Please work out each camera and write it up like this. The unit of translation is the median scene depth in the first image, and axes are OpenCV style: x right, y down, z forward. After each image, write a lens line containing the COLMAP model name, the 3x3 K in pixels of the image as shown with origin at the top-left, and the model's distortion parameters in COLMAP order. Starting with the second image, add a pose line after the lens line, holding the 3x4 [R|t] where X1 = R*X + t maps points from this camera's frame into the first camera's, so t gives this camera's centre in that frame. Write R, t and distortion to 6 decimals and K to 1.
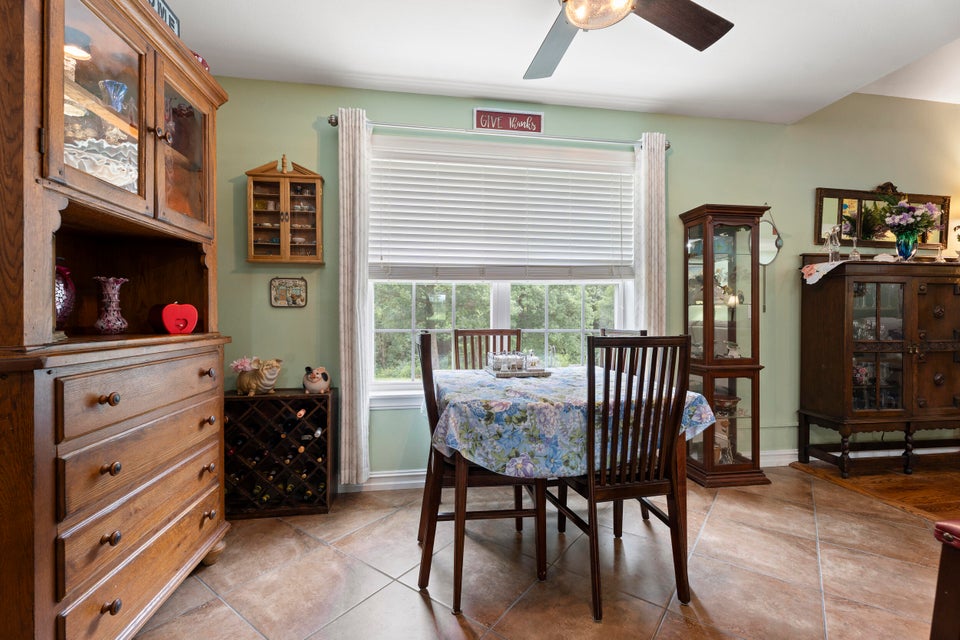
lens RADIAL K [[428.8, 0, 488.4], [0, 428.8, 315.8], [0, 0, 1]] dist [0.002033, -0.001624]
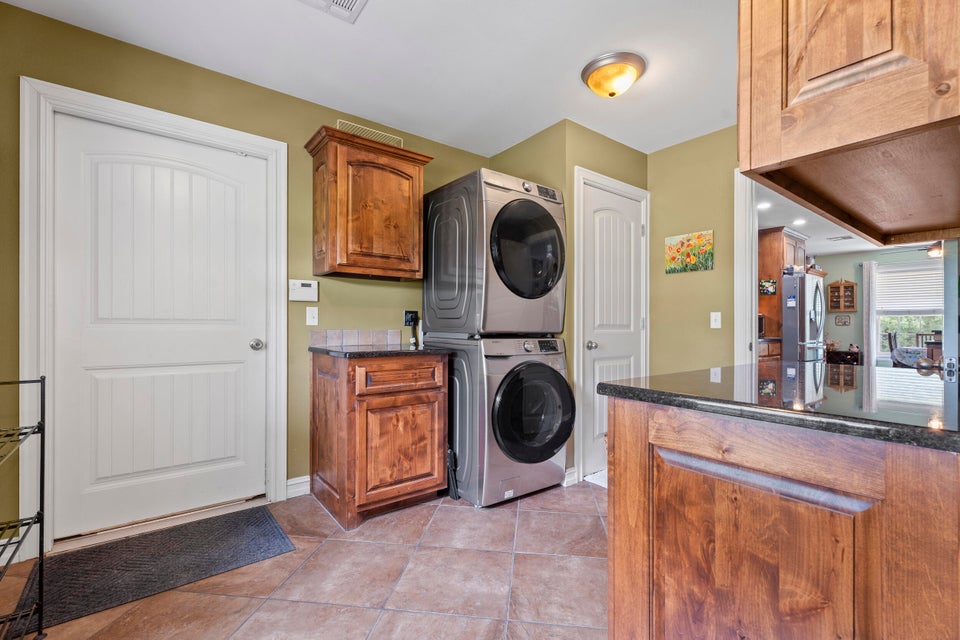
lens RADIAL K [[428.8, 0, 478.9], [0, 428.8, 323.7], [0, 0, 1]] dist [0.002033, -0.001624]
pose [[0.476290, -0.001791, -0.879286, 1.040478], [-0.007268, 0.999956, -0.005974, 0.007345], [0.879258, 0.009236, 0.476256, -2.875049]]
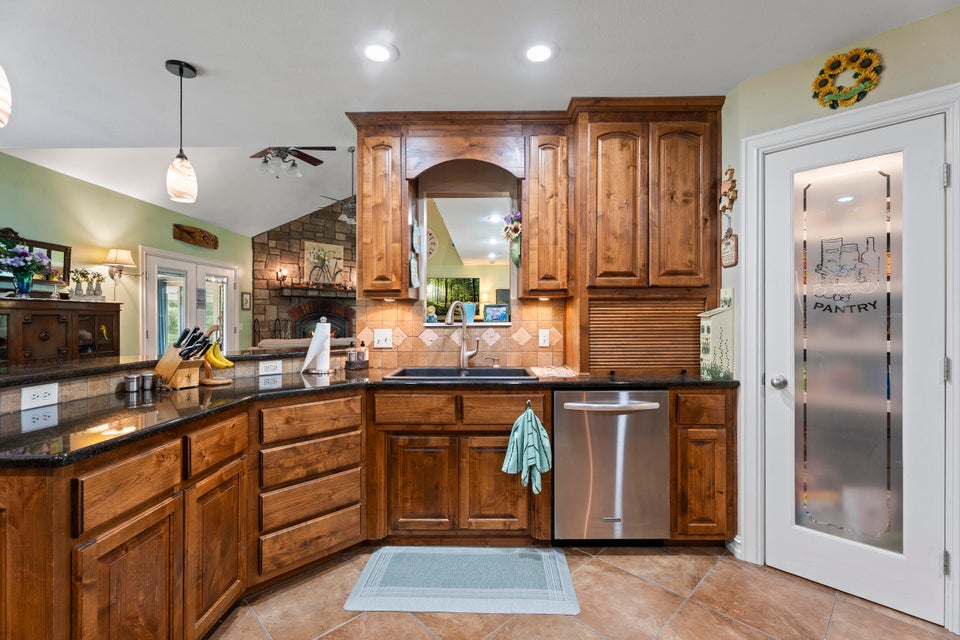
lens RADIAL K [[428.8, 0, 485.2], [0, 428.8, 316.2], [0, 0, 1]] dist [0.002033, -0.001624]
pose [[0.167035, 0.000144, 0.985951, -0.037376], [0.004410, 0.999990, -0.000894, -0.072861], [-0.985941, 0.004498, 0.167033, -0.661275]]
